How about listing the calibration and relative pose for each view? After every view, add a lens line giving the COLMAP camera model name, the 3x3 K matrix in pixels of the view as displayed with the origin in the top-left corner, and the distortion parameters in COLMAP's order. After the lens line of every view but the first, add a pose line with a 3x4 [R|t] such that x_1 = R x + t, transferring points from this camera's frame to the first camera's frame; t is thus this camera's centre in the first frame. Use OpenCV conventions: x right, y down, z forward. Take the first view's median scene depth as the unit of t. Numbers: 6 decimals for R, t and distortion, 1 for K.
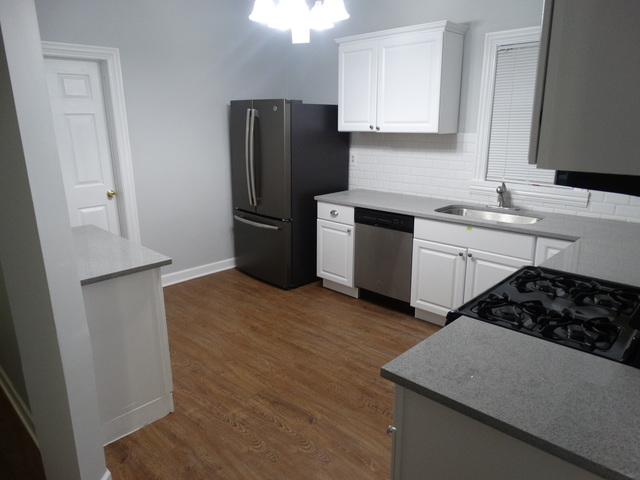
lens RADIAL K [[454.7, 0, 320.0], [0, 454.7, 240.0], [0, 0, 1]] dist [-0.004597, -0.001202]
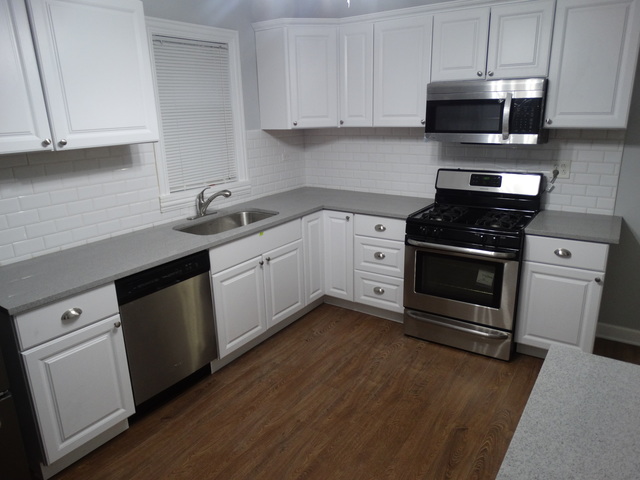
lens RADIAL K [[443.6, 0, 319.0], [0, 443.6, 259.3], [0, 0, 1]] dist [-0.042220, -0.000495]
pose [[-0.166323, -0.299144, 0.939601, -0.529041], [0.289079, 0.896214, 0.336502, -0.233006], [-0.942746, 0.327587, -0.062584, 0.887953]]
